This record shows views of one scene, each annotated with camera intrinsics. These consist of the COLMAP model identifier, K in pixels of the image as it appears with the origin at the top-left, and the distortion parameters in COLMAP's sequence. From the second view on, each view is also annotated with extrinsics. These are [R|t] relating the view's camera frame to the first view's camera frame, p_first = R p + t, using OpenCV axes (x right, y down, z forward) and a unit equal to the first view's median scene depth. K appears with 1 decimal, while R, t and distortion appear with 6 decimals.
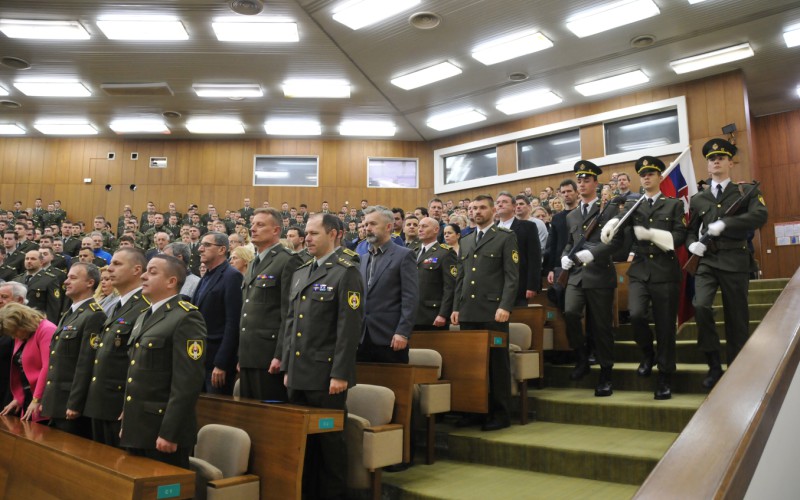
lens RADIAL K [[628.1, 0, 394.6], [0, 628.1, 251.5], [0, 0, 1]] dist [-0.149330, 0.106697]
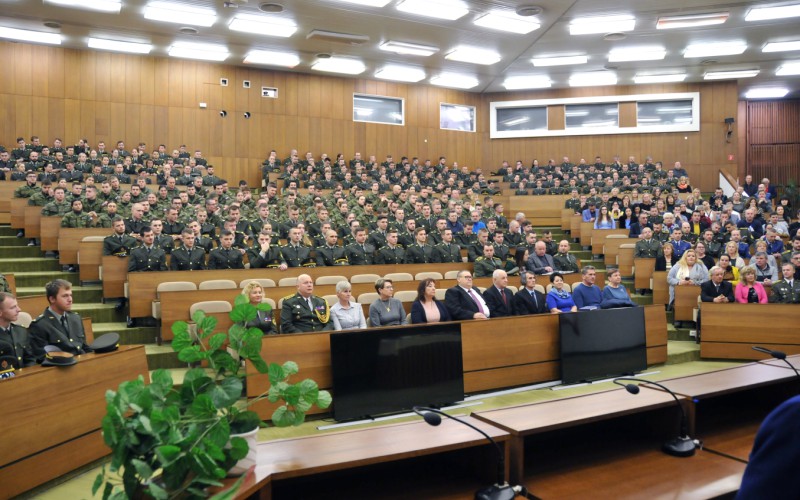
lens RADIAL K [[628.1, 0, 392.5], [0, 628.1, 253.6], [0, 0, 1]] dist [-0.149330, 0.106697]
pose [[0.917686, -0.013631, 0.397072, -0.624861], [-0.045648, 0.989176, 0.139456, -0.030043], [-0.394674, -0.146102, 0.907131, -0.080242]]
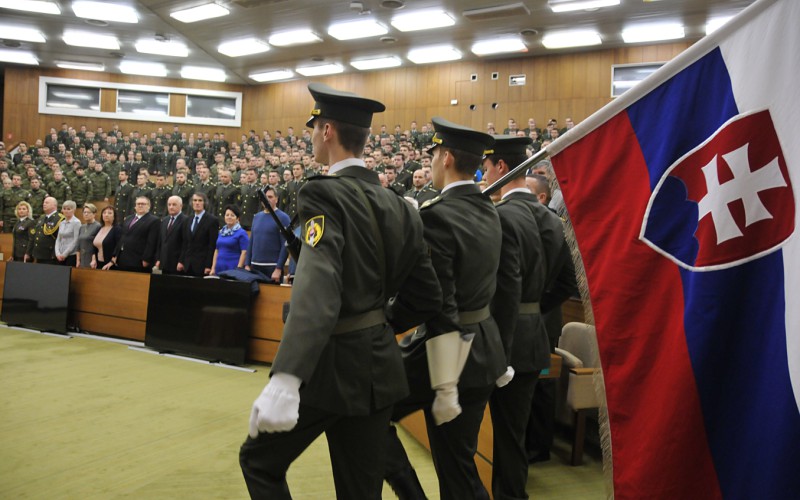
lens RADIAL K [[628.1, 0, 394.1], [0, 628.1, 250.8], [0, 0, 1]] dist [-0.149330, 0.106697]
pose [[0.847766, 0.043271, -0.528603, 0.004784], [0.031380, 0.990828, 0.131436, -0.002892], [0.529442, -0.128015, 0.838632, -0.027182]]
